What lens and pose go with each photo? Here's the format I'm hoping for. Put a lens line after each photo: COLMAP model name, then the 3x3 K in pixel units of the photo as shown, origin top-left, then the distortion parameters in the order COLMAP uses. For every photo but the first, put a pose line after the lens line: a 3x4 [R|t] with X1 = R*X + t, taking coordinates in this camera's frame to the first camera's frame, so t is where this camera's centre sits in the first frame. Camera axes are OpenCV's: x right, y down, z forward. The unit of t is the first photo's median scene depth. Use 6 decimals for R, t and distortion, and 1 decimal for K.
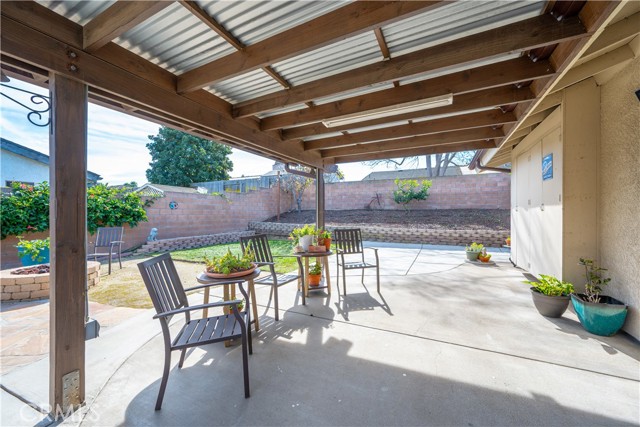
lens RADIAL K [[245.6, 0, 320.0], [0, 245.6, 213.5], [0, 0, 1]] dist [-0.000124, -0.000061]
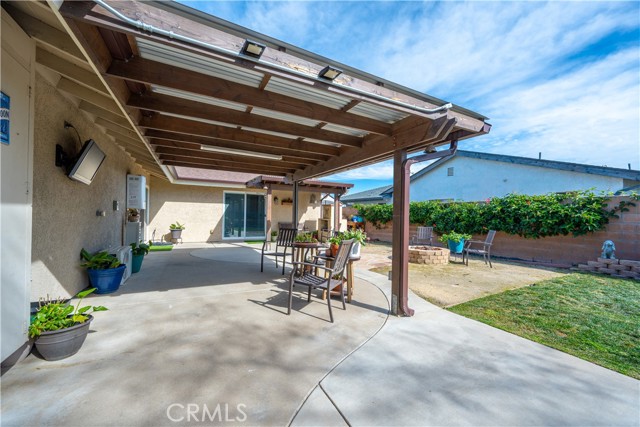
lens RADIAL K [[245.6, 0, 320.0], [0, 245.6, 213.5], [0, 0, 1]] dist [-0.000124, -0.000061]
pose [[-0.589024, -0.010652, -0.808045, 0.279811], [-0.014697, 0.999889, -0.002468, -0.004476], [0.807982, 0.010423, -0.589115, 0.520704]]
